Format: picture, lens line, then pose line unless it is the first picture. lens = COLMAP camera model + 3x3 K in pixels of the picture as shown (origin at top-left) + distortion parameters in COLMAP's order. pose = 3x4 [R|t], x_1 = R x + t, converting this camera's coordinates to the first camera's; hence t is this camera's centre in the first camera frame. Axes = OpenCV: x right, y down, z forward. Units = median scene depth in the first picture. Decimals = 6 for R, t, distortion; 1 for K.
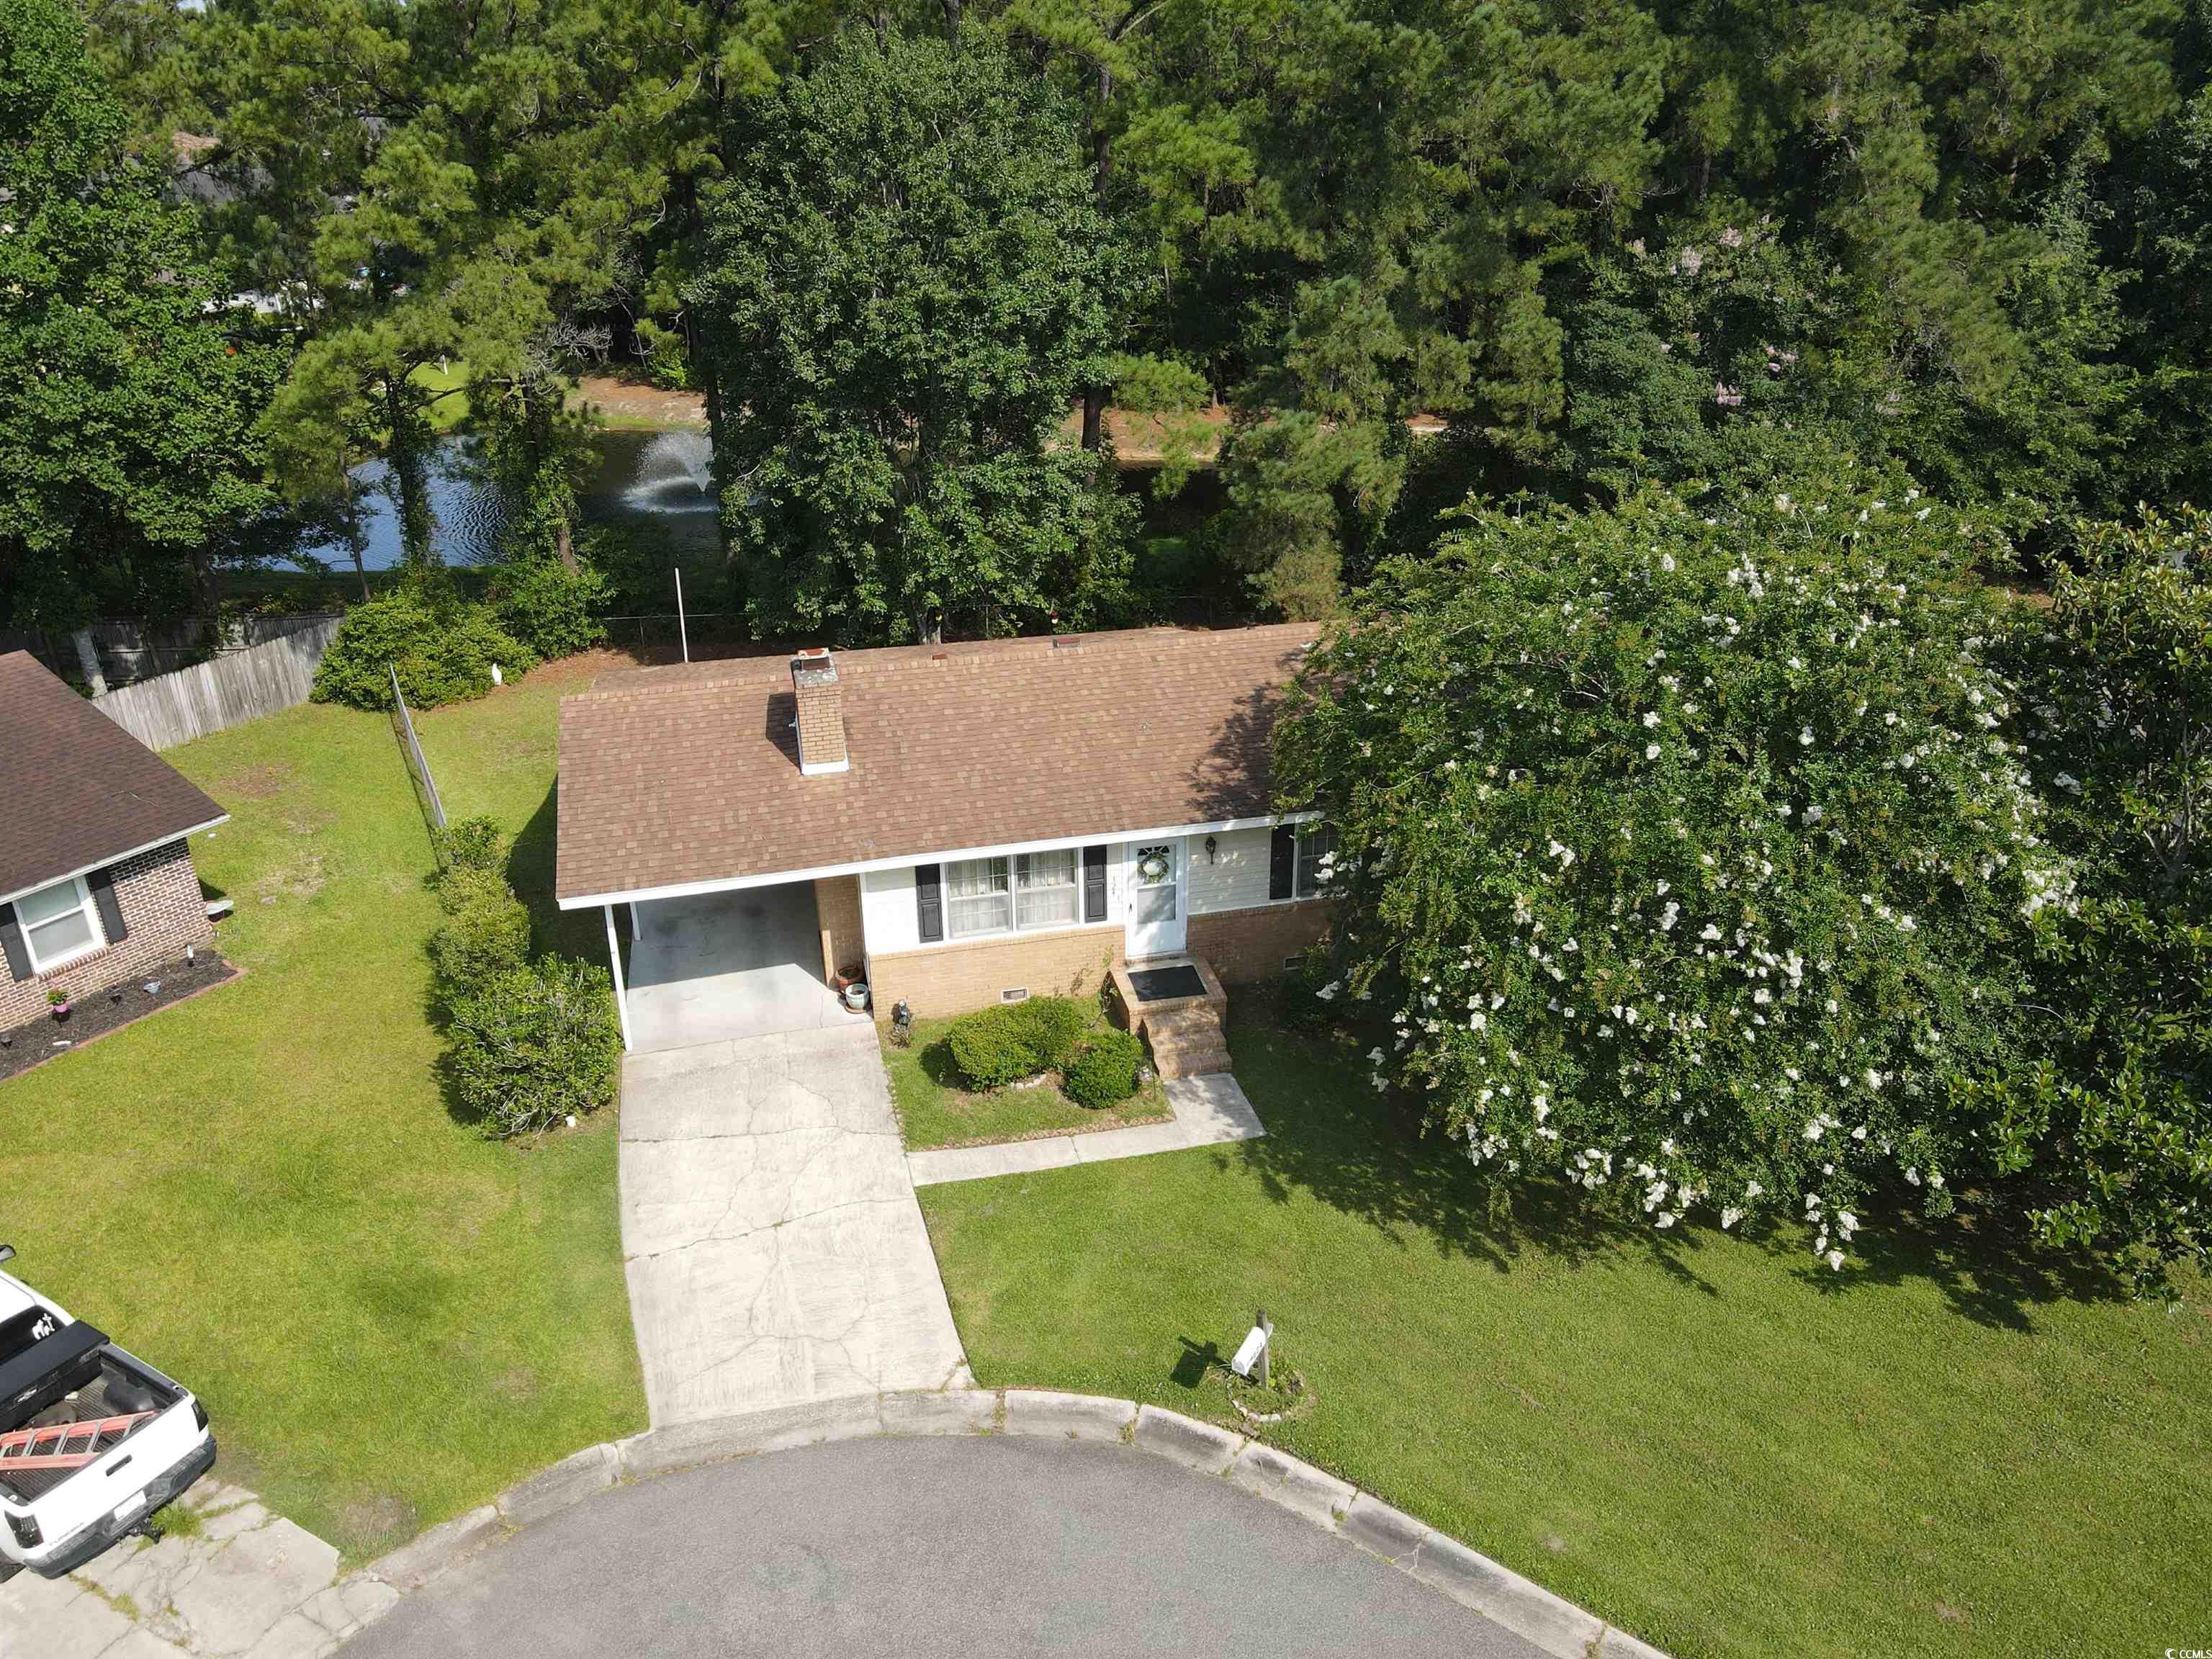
lens RADIAL K [[1559.3, 0, 1098.1], [0, 1559.3, 830.1], [0, 0, 1]] dist [0.012802, 0.008060]
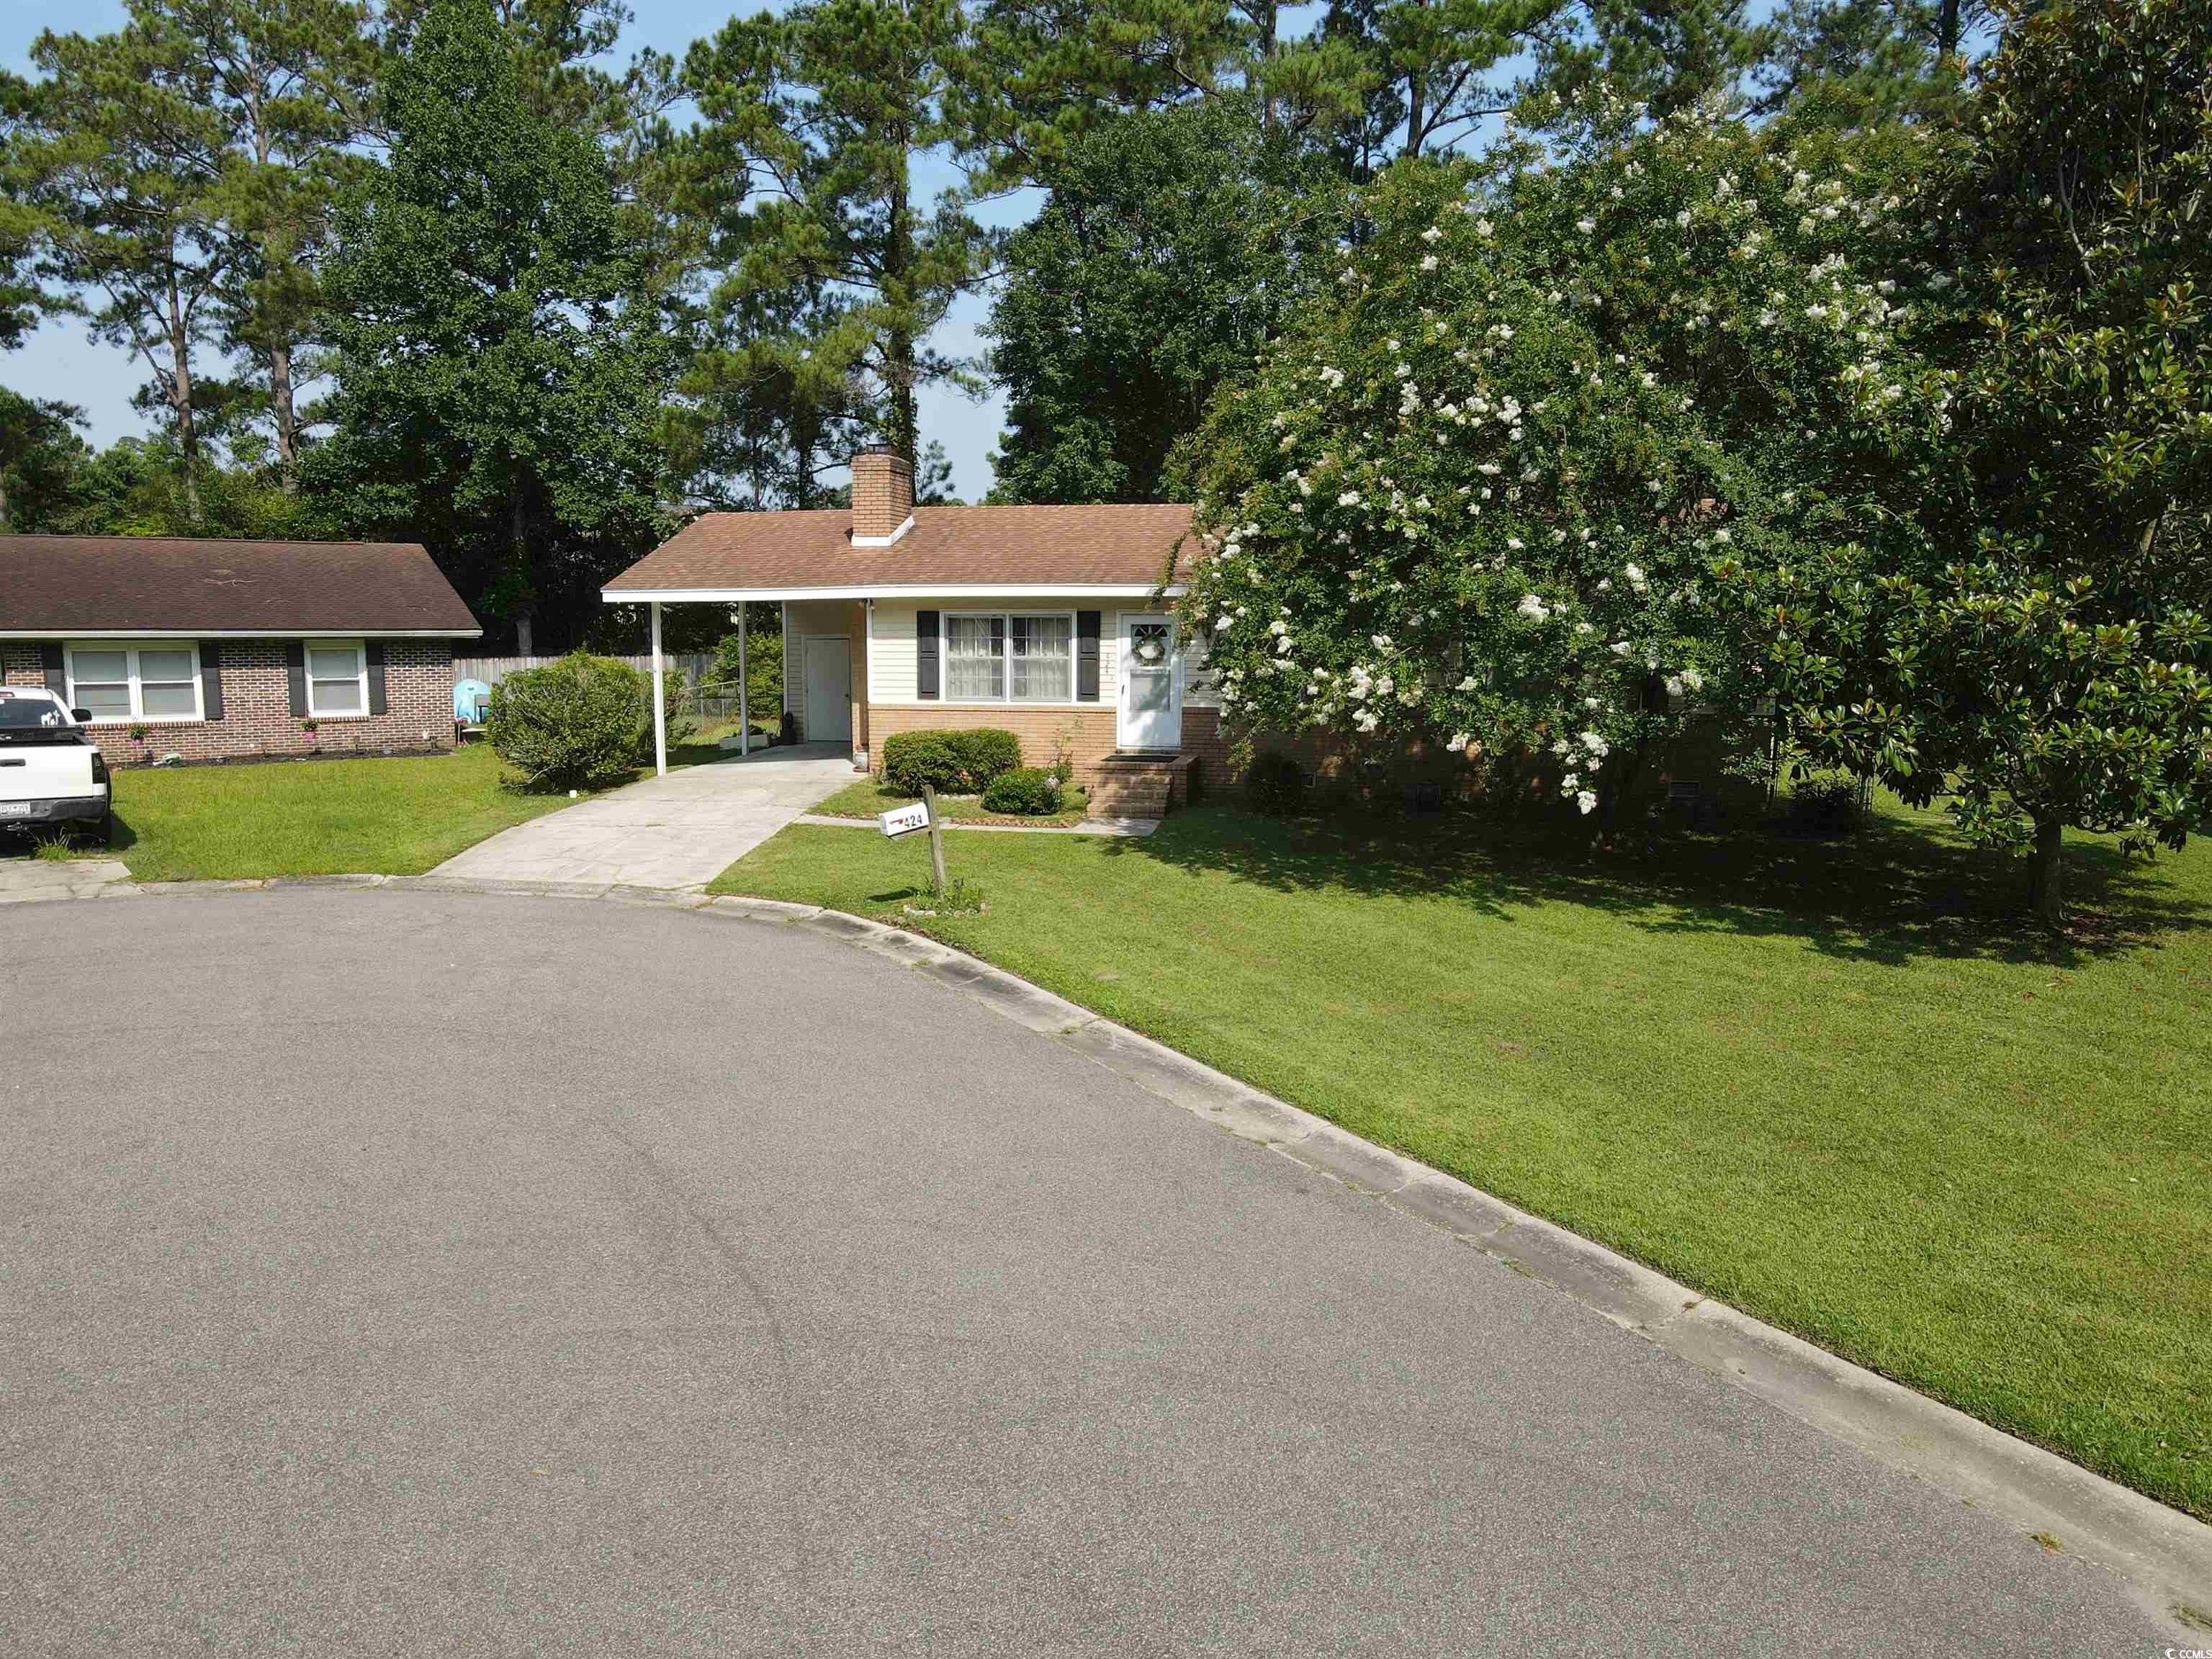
lens RADIAL K [[1559.3, 0, 1104.8], [0, 1559.3, 824.3], [0, 0, 1]] dist [0.012802, 0.008060]
pose [[0.922901, 0.072009, -0.378244, 0.397892], [-0.176657, 0.952049, -0.249789, 0.387121], [0.342120, 0.297350, 0.891368, 0.141026]]
